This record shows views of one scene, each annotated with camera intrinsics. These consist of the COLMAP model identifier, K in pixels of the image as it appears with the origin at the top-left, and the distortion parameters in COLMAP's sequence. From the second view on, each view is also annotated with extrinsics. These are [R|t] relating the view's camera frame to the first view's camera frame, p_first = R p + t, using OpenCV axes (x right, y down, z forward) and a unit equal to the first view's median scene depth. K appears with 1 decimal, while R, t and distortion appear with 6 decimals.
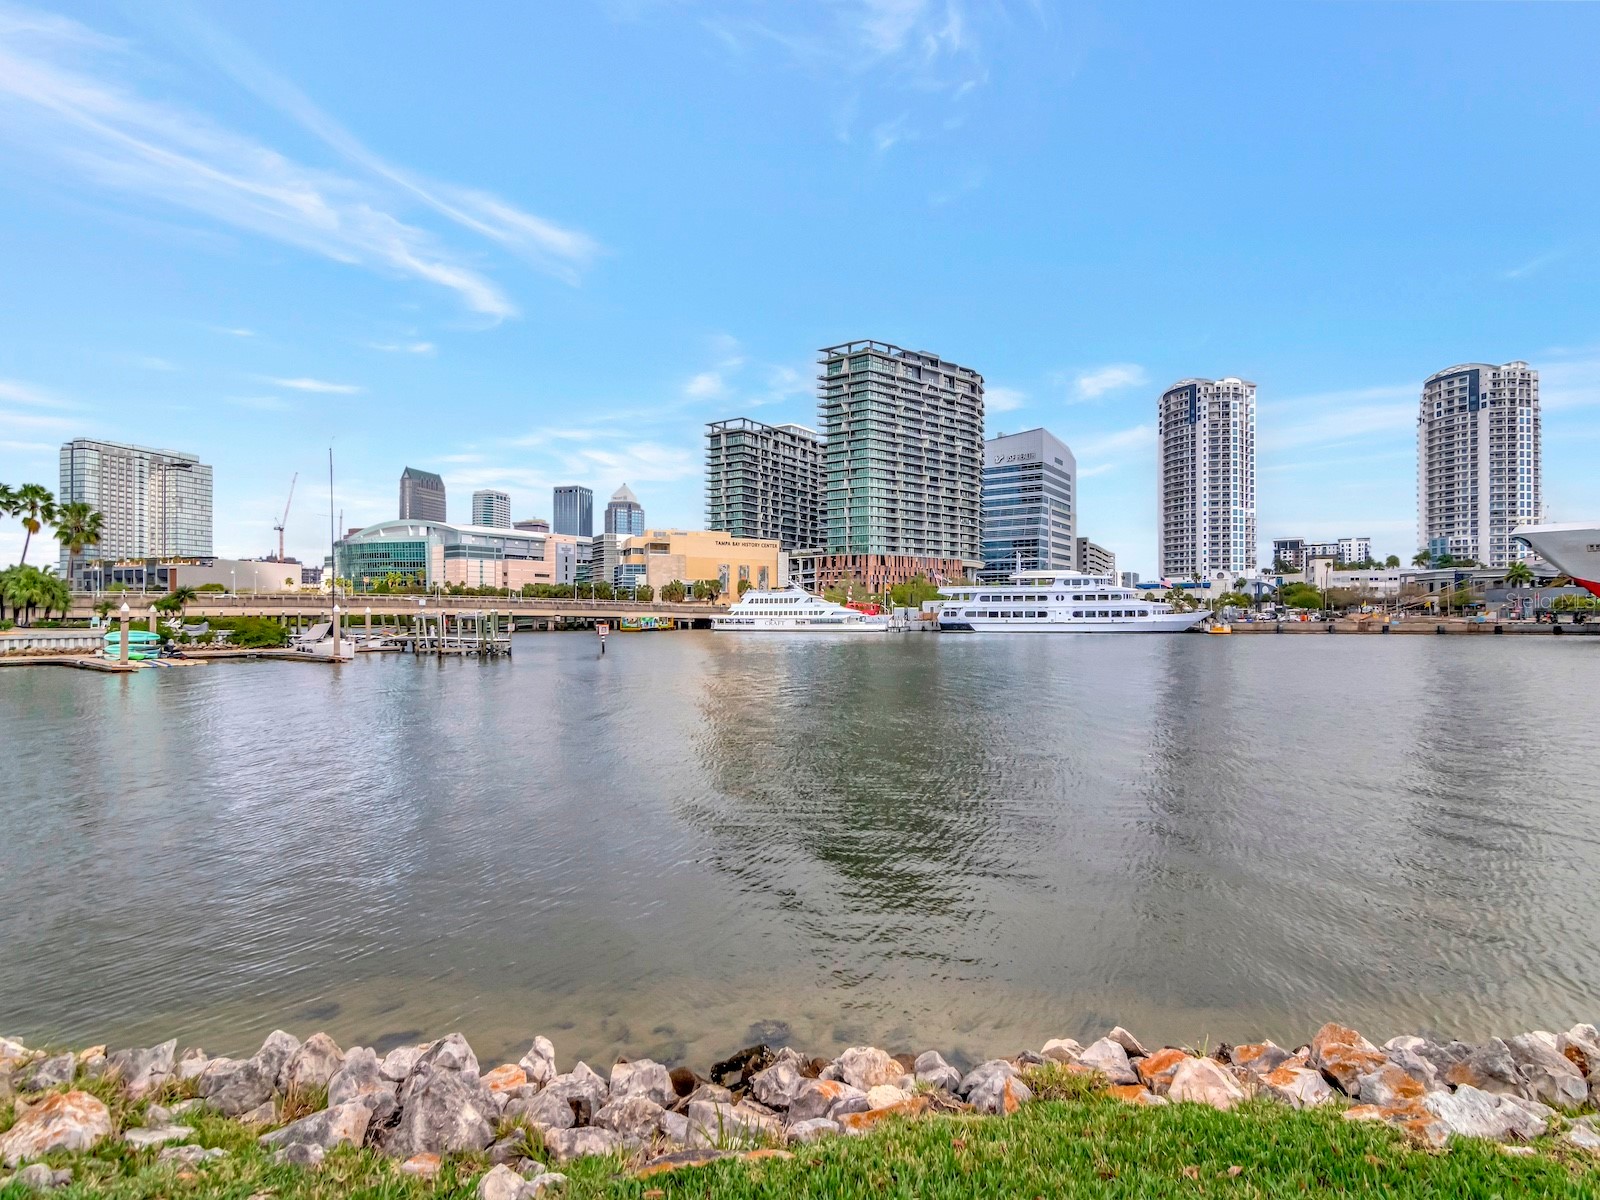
lens RADIAL K [[788.5, 0, 790.1], [0, 788.5, 605.6], [0, 0, 1]] dist [-0.010821, -0.000440]
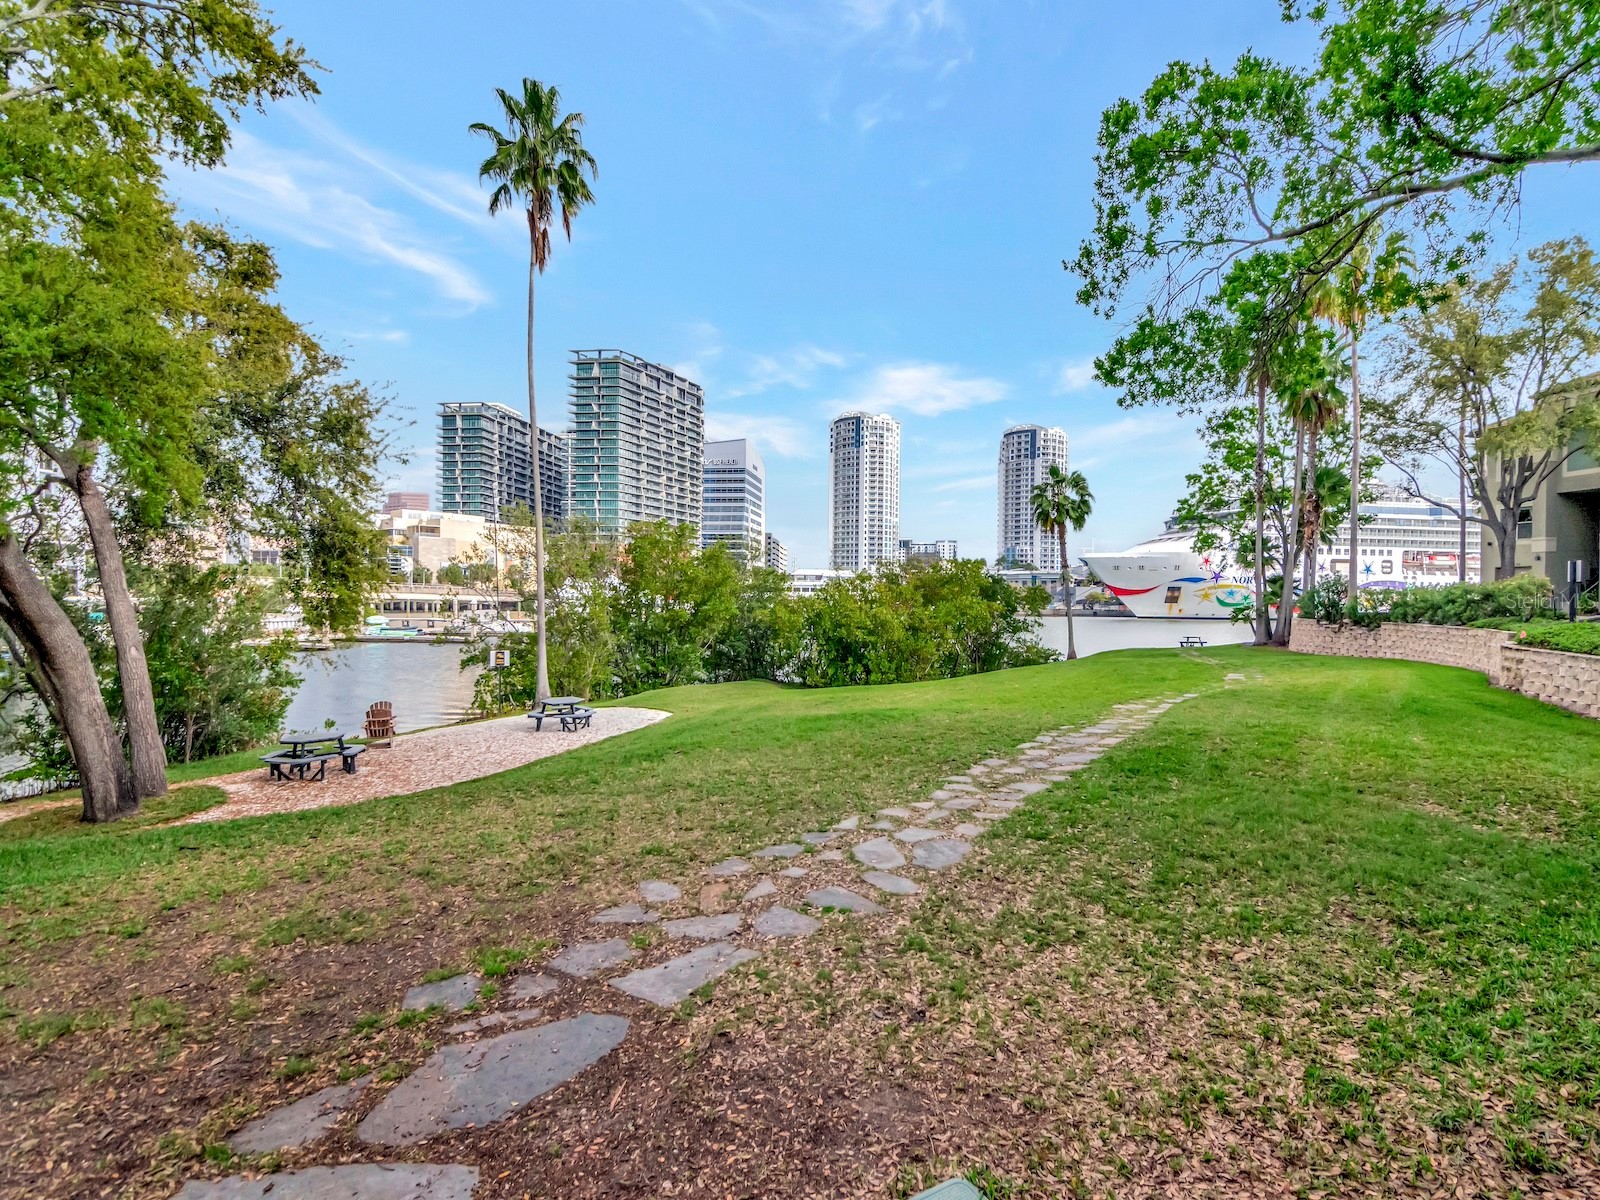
lens RADIAL K [[788.5, 0, 816.0], [0, 788.5, 622.8], [0, 0, 1]] dist [-0.010821, -0.000440]
pose [[0.884321, -0.005042, 0.466852, -0.171780], [-0.018080, 0.998822, 0.045035, -0.007953], [-0.466529, -0.048266, 0.883188, -0.124742]]
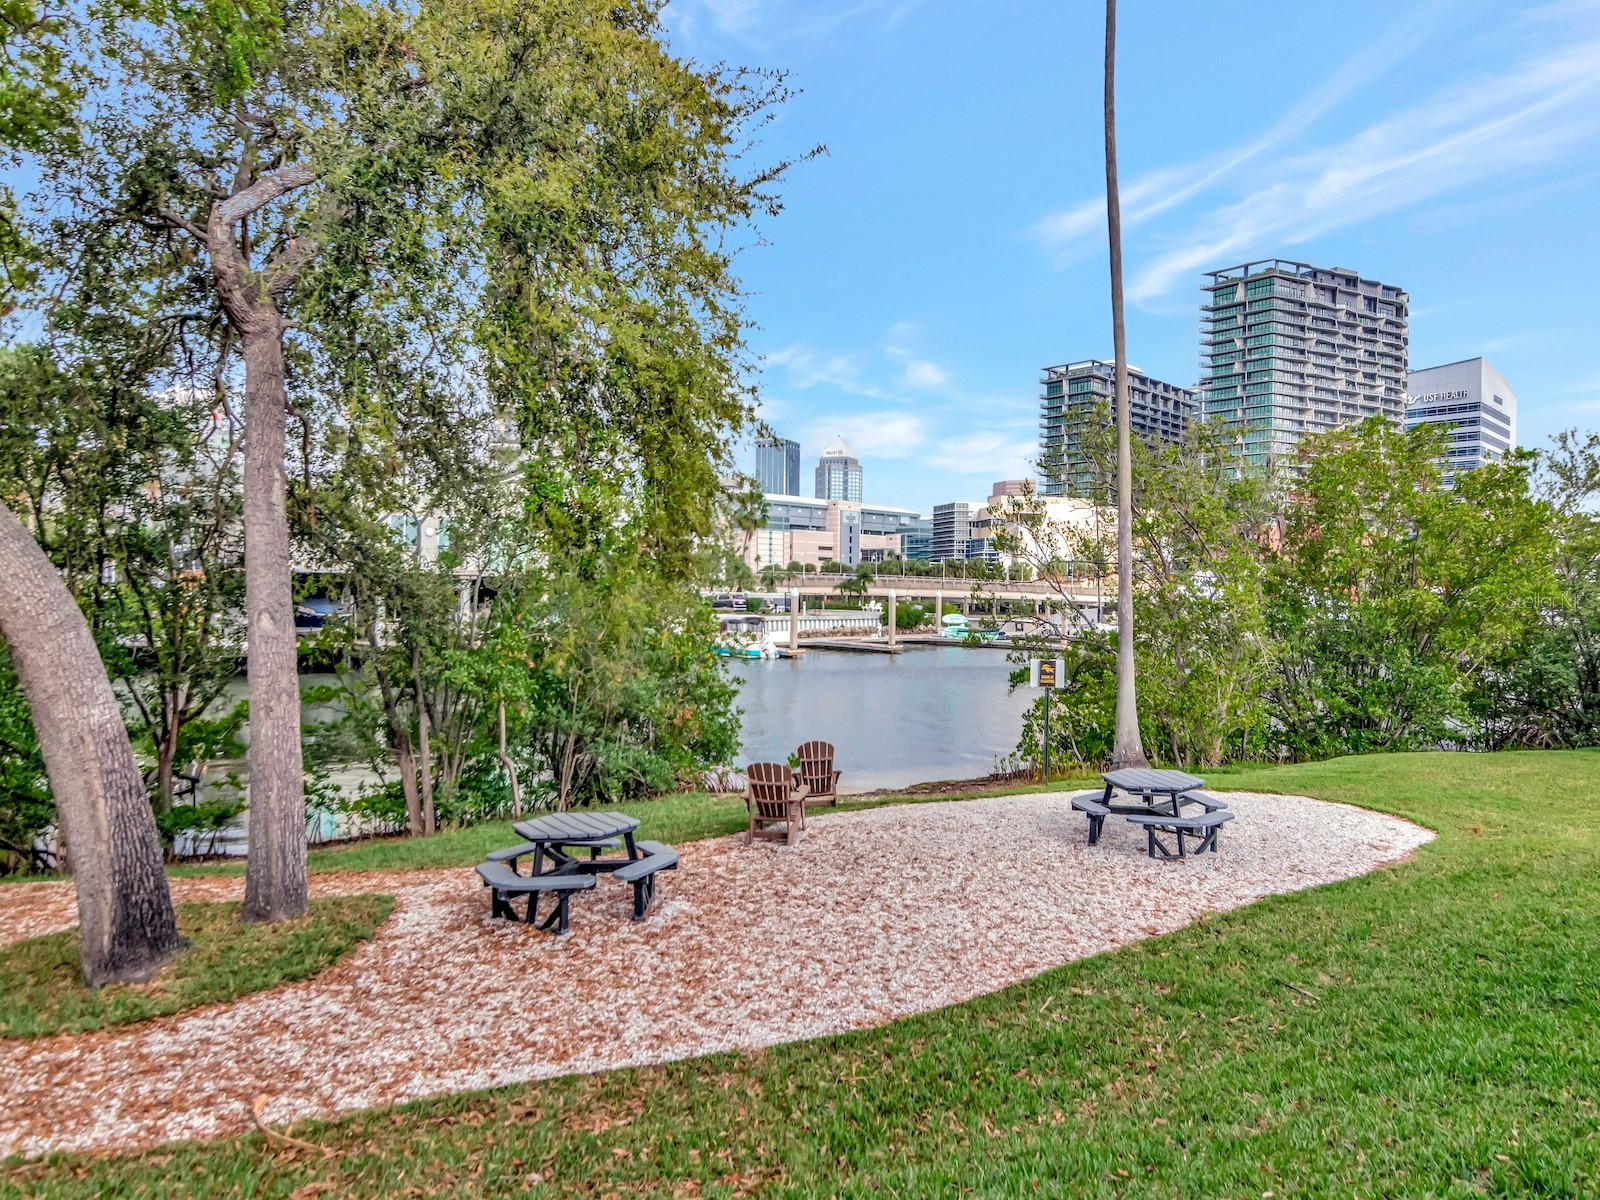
lens RADIAL K [[968.8, 0, 800.0], [0, 968.8, 604.0], [0, 0, 1]] dist [-0.008318, -0.002599]
pose [[0.977732, 0.013544, -0.209421, -0.161297], [-0.008571, 0.999660, 0.024639, -0.003644], [0.209684, -0.022295, 0.977515, -0.076638]]
